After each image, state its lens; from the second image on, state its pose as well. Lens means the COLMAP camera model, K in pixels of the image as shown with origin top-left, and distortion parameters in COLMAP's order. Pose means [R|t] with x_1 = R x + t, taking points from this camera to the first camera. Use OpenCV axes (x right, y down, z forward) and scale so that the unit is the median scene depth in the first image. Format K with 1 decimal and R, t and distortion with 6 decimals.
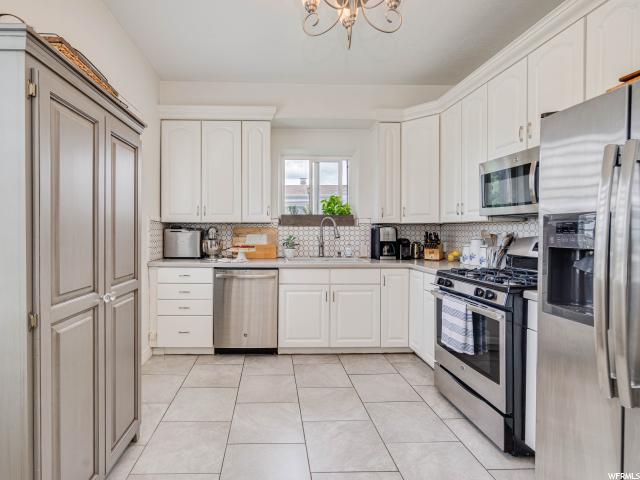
lens RADIAL K [[319.3, 0, 318.5], [0, 319.3, 231.2], [0, 0, 1]] dist [-0.000335, 0.000072]
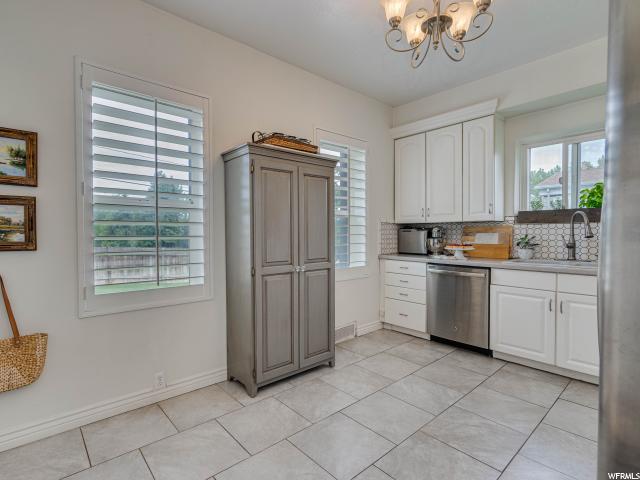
lens RADIAL K [[319.3, 0, 318.5], [0, 319.3, 231.2], [0, 0, 1]] dist [-0.000335, 0.000072]
pose [[0.657833, -0.009234, -0.753107, 0.228828], [0.010529, 0.999940, -0.003063, 0.001554], [0.753090, -0.005914, 0.657891, -0.025587]]
